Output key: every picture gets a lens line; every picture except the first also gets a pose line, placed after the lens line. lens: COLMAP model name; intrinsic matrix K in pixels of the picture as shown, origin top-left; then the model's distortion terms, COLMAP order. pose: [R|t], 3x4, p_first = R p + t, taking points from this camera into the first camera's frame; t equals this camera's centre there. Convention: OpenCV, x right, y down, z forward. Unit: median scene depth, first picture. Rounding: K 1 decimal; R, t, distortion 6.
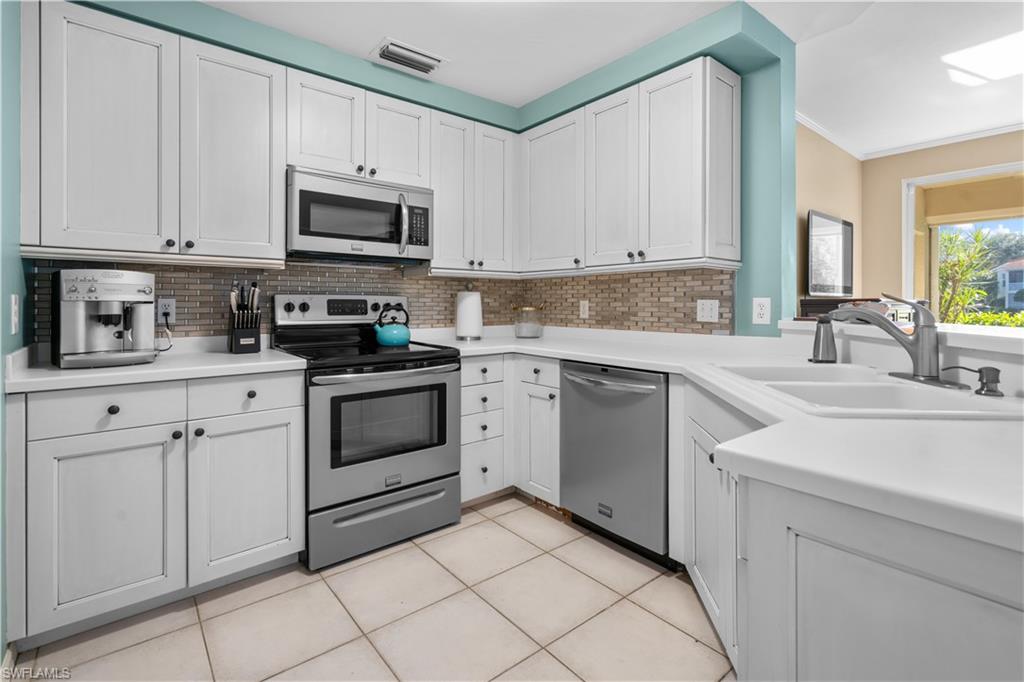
lens RADIAL K [[471.7, 0, 511.0], [0, 471.7, 304.6], [0, 0, 1]] dist [-0.002933, 0.000279]
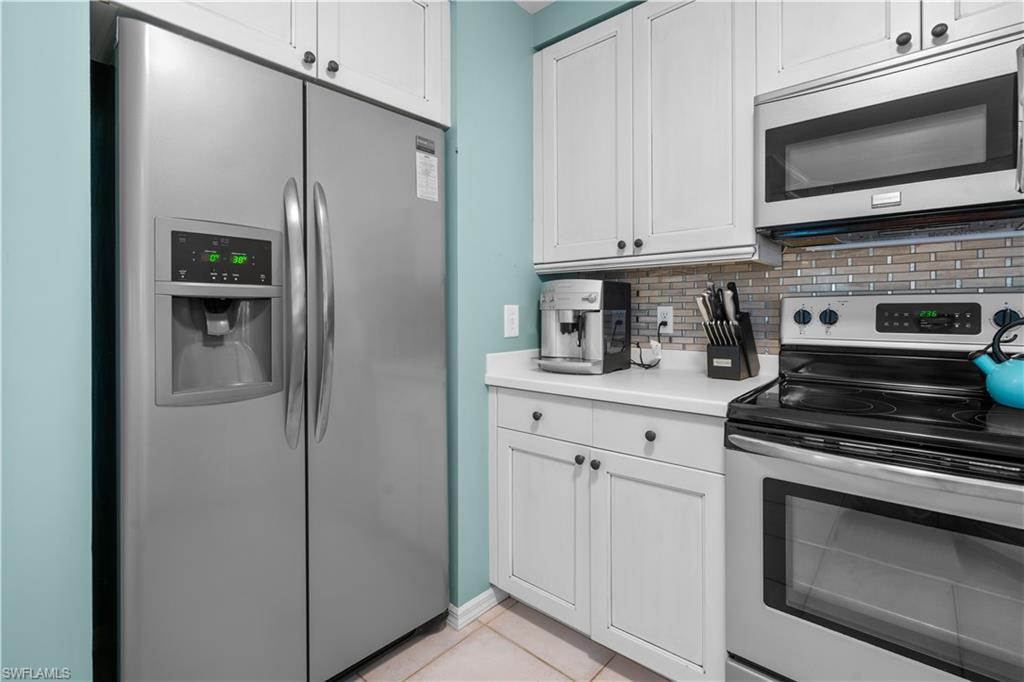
lens RADIAL K [[471.7, 0, 510.6], [0, 471.7, 313.7], [0, 0, 1]] dist [-0.002933, 0.000279]
pose [[0.163175, 0.003709, -0.986590, 0.113460], [0.001639, 0.999991, 0.004031, -0.002438], [0.986596, -0.002275, 0.163167, 0.551692]]
